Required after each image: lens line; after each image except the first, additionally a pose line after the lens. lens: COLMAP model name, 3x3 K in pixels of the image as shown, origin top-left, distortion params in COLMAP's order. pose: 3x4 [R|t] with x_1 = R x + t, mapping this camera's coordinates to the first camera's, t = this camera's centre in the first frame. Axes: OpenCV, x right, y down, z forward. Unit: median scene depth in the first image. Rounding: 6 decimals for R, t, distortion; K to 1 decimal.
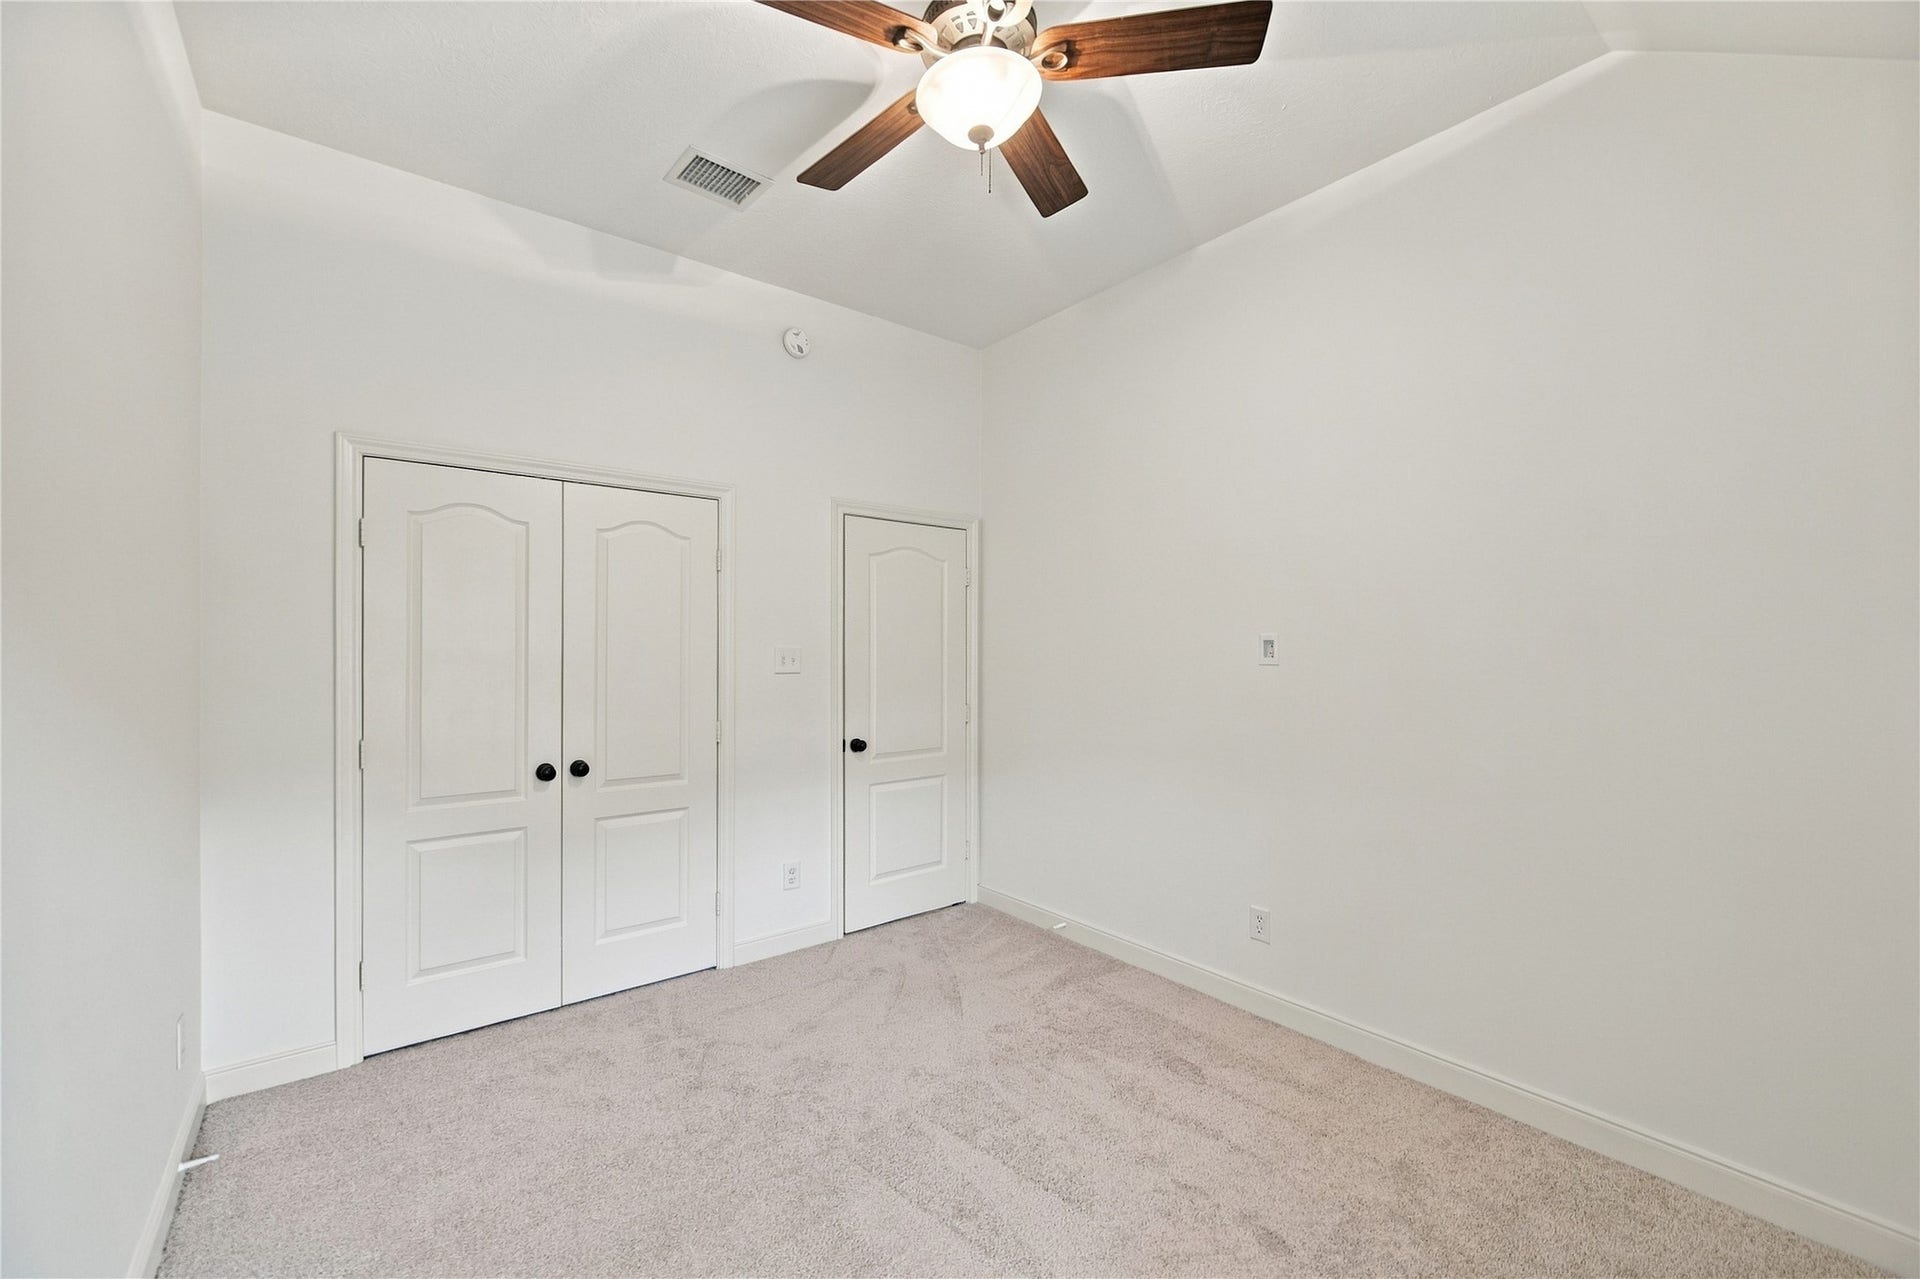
lens RADIAL K [[773.9, 0, 955.5], [0, 773.9, 650.2], [0, 0, 1]] dist [-0.001226, -0.000241]
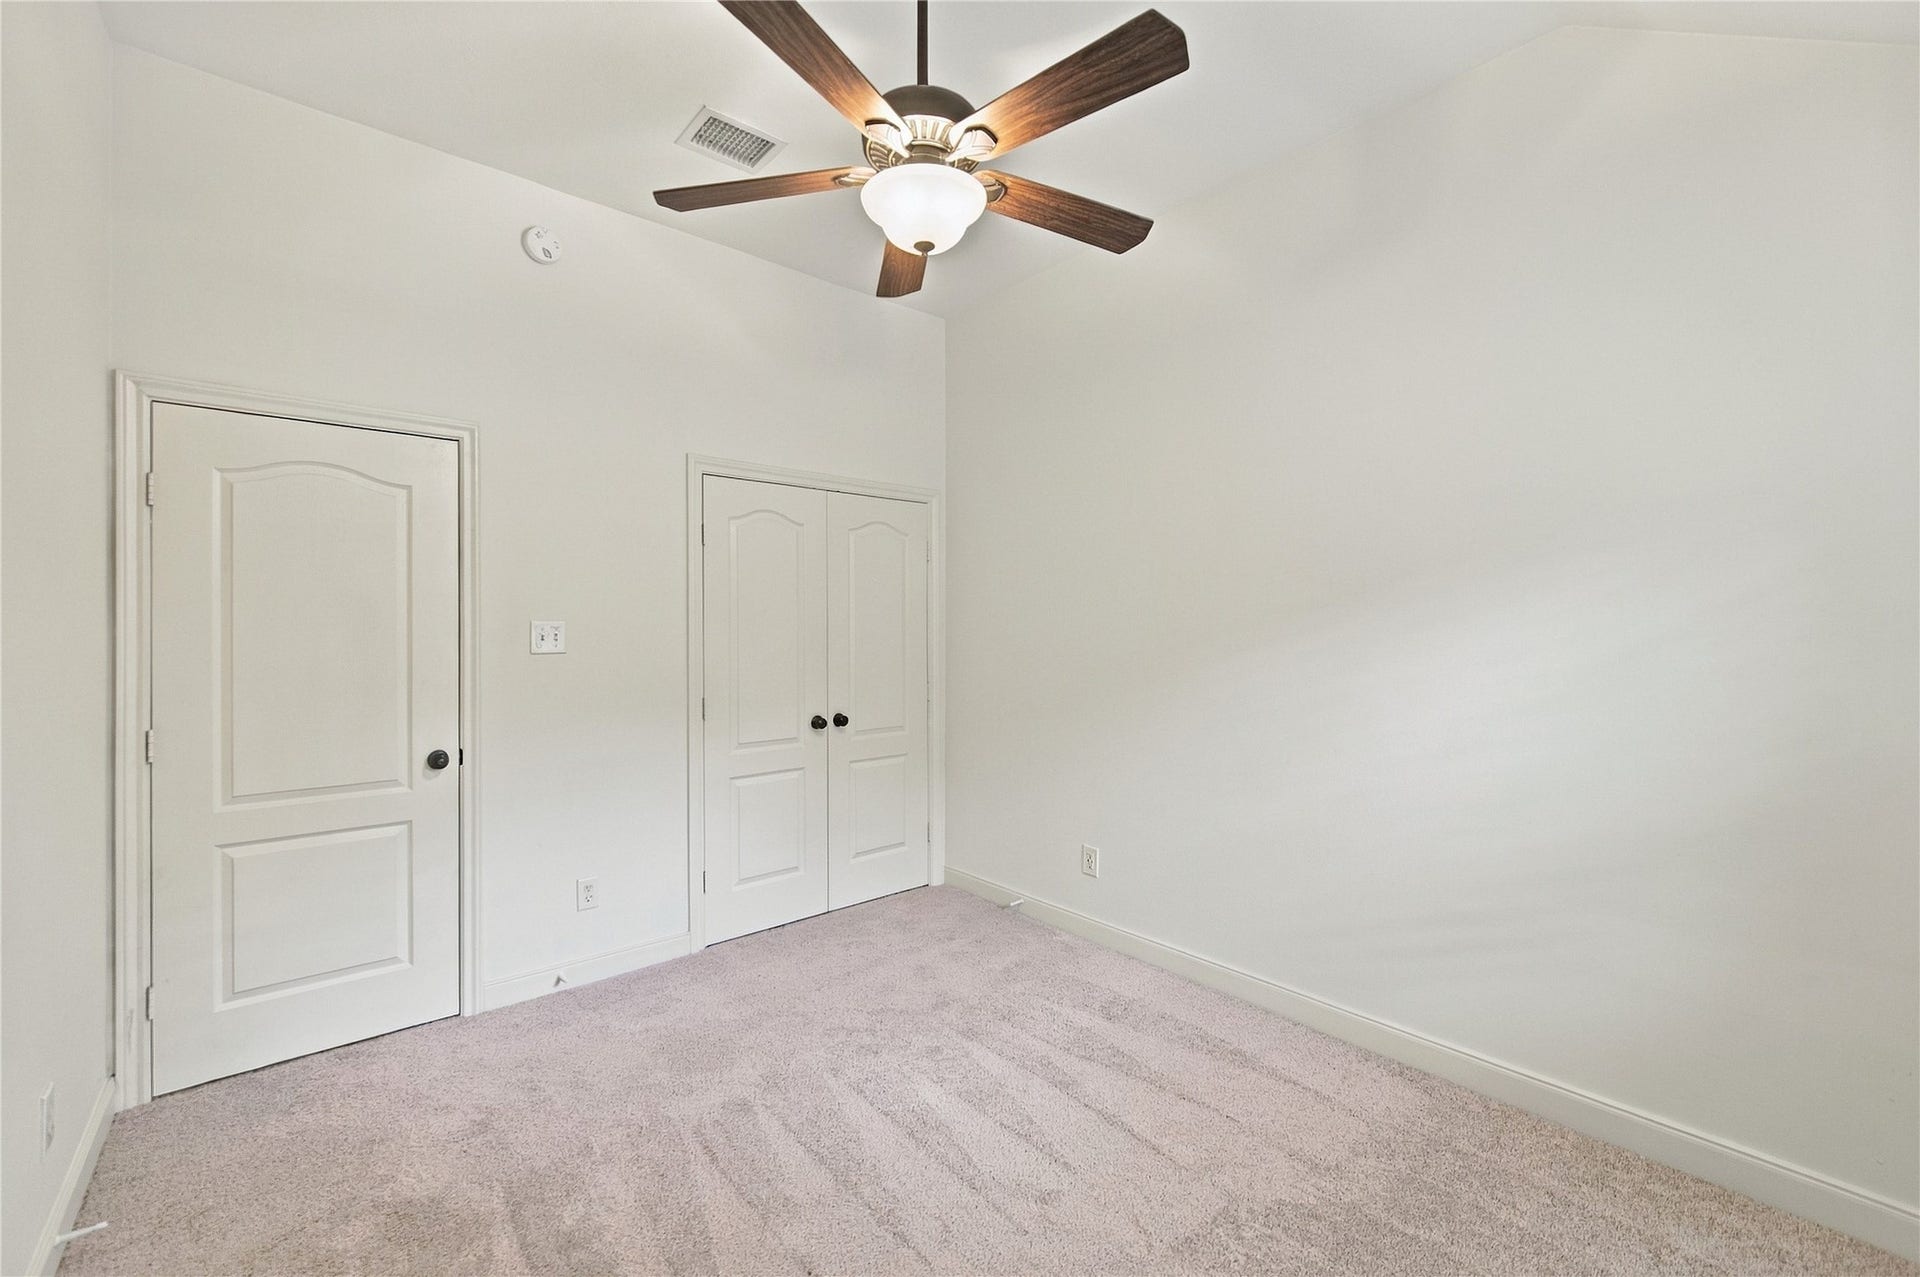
lens RADIAL K [[773.2, 0, 984.1], [0, 773.2, 634.3], [0, 0, 1]] dist [0.002636, 0.000090]
pose [[0.998485, -0.000227, 0.055033, 0.110465], [-0.000279, 0.999958, 0.009183, 0.000461], [-0.055032, -0.009185, 0.998442, 0.086401]]
